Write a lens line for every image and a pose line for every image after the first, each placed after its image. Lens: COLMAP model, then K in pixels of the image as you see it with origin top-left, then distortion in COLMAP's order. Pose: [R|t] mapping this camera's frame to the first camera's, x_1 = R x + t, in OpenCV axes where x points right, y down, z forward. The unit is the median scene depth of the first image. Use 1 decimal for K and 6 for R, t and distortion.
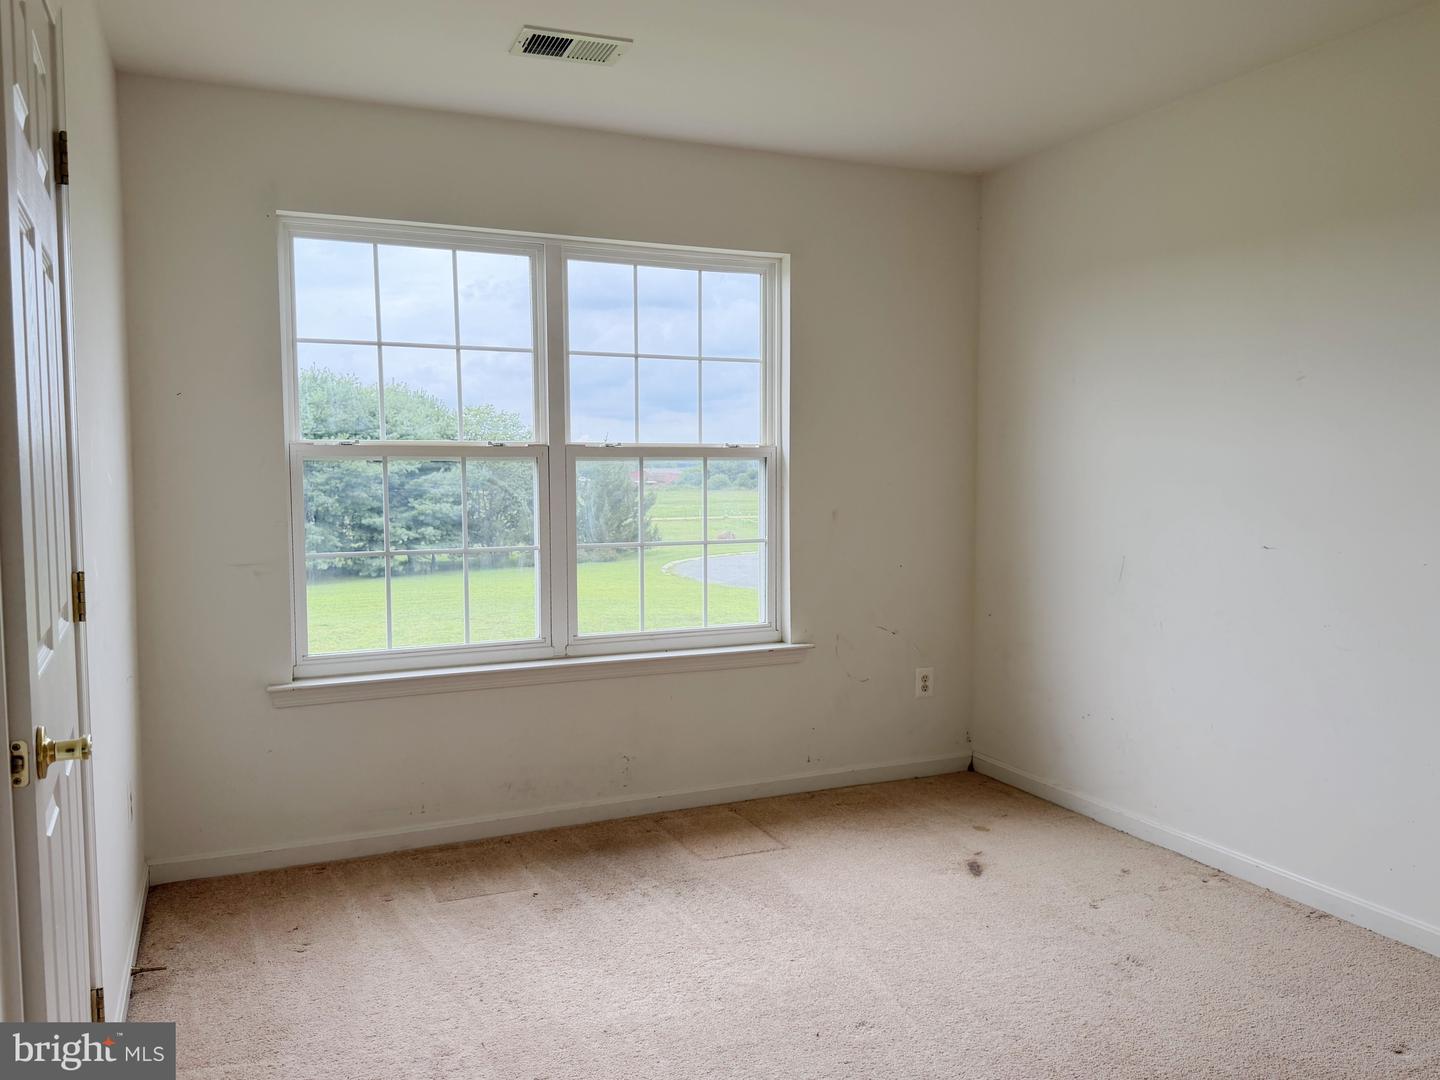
lens RADIAL K [[1168.1, 0, 720.0], [0, 1168.1, 540.0], [0, 0, 1]] dist [0.005270, -0.001272]
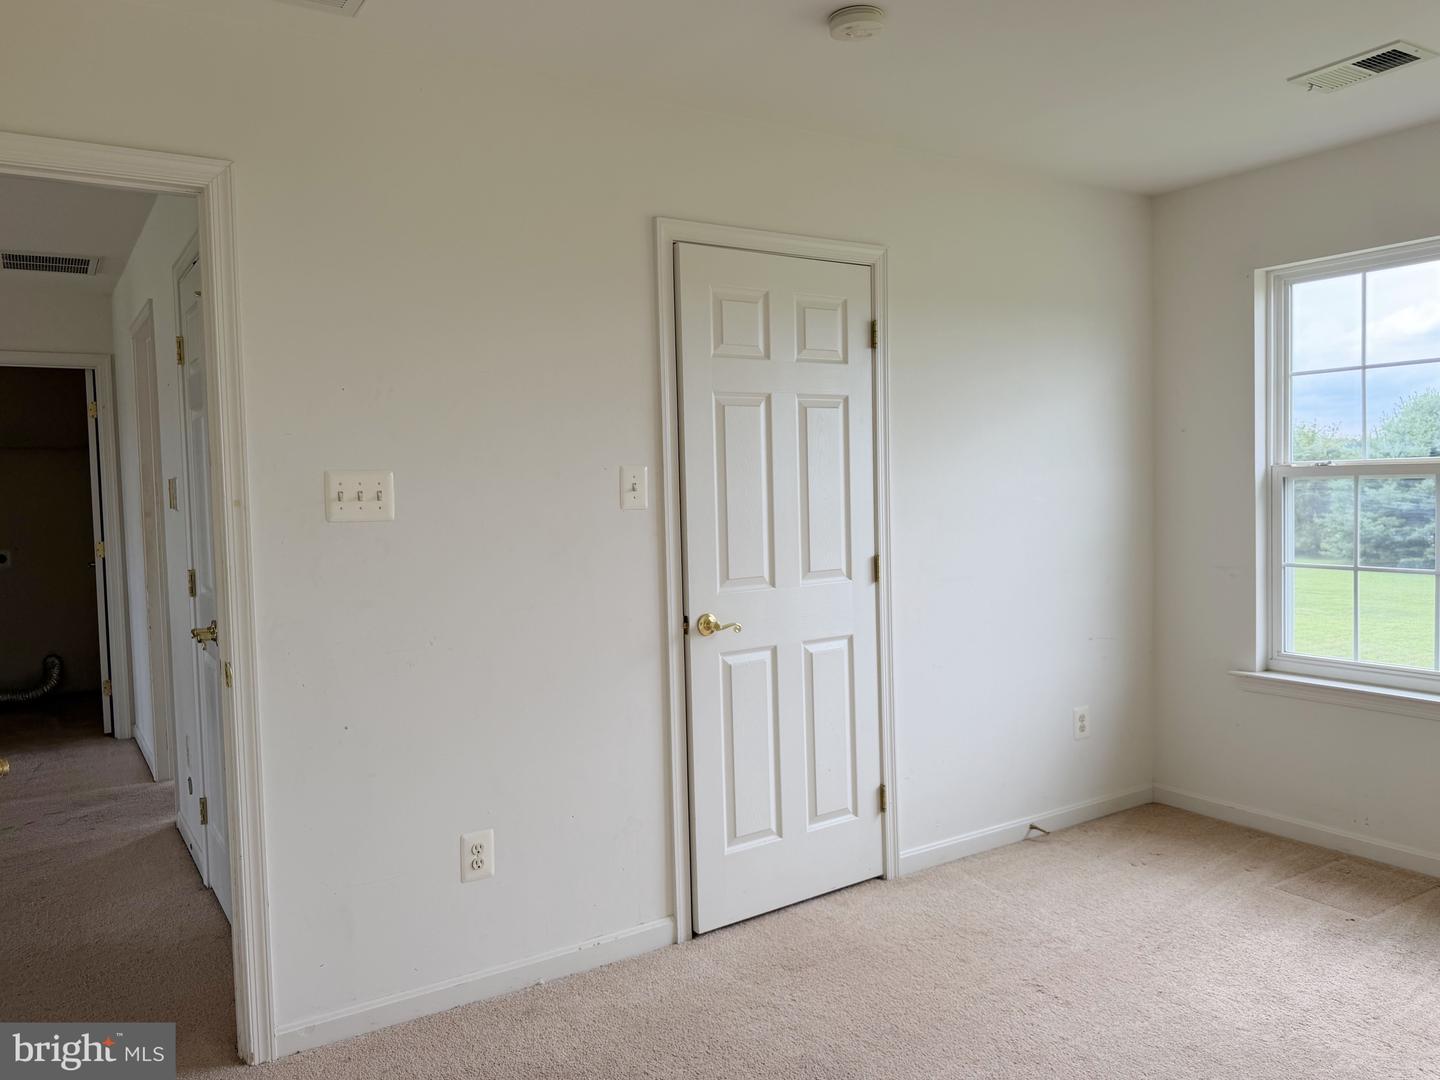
lens RADIAL K [[1168.1, 0, 720.0], [0, 1168.1, 540.0], [0, 0, 1]] dist [0.005270, -0.001272]
pose [[0.070359, 0.038670, -0.996772, 0.761490], [-0.042924, 0.998440, 0.035705, -0.027937], [0.996598, 0.040273, 0.071909, 0.379222]]
